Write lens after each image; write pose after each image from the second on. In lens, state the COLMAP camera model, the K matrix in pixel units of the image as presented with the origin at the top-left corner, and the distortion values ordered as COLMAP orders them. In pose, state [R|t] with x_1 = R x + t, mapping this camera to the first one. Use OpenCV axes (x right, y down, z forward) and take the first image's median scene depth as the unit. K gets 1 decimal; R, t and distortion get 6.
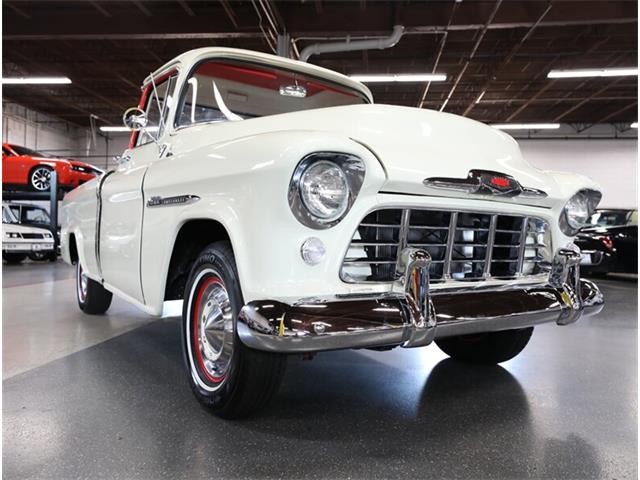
lens RADIAL K [[481.6, 0, 320.0], [0, 481.6, 240.0], [0, 0, 1]] dist [-0.001555, -0.002178]
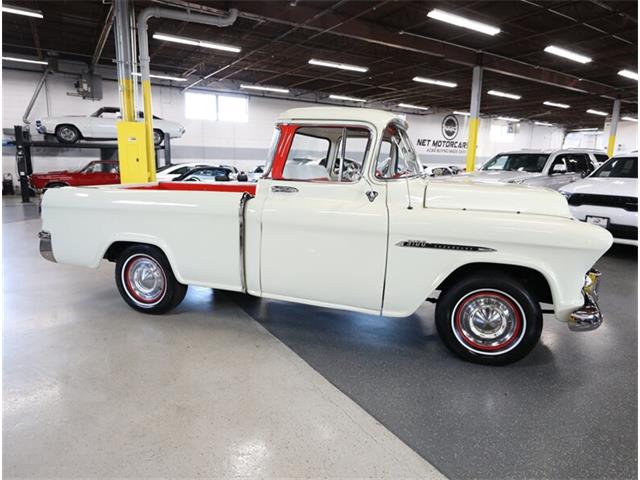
lens RADIAL K [[381.2, 0, 320.0], [0, 381.2, 240.0], [0, 0, 1]] dist [-0.003695, -0.000620]
pose [[0.796548, -0.127596, 0.590957, -1.611650], [0.011474, 0.980490, 0.196236, -0.412899], [-0.604466, -0.149531, 0.782471, 0.359687]]
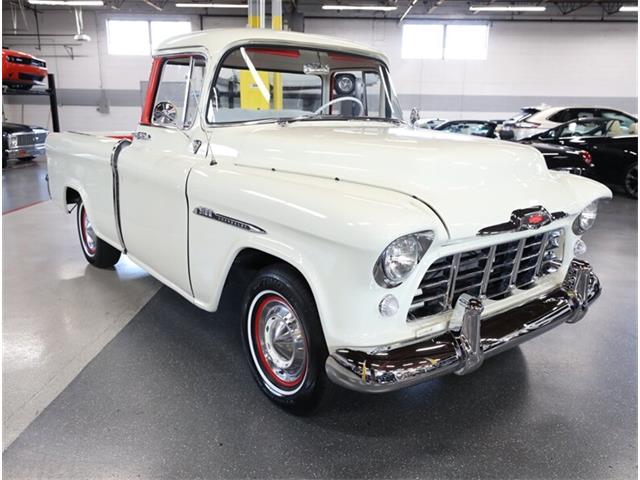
lens RADIAL K [[502.7, 0, 320.0], [0, 502.7, 240.0], [0, 0, 1]] dist [0.002828, 0.009804]
pose [[0.996939, -0.022168, 0.074971, -0.227054], [0.004388, 0.973309, 0.229456, -0.351177], [-0.078057, -0.228424, 0.970427, -0.126454]]
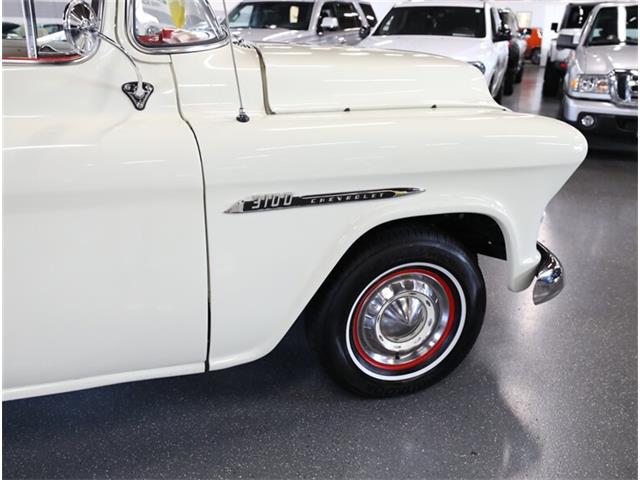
lens RADIAL K [[556.5, 0, 320.0], [0, 556.5, 240.0], [0, 0, 1]] dist [0.000140, 0.011832]
pose [[0.308716, -0.360596, 0.880151, -1.256537], [0.015163, 0.927098, 0.374512, -0.391901], [-0.951033, -0.102272, 0.291678, 0.936237]]
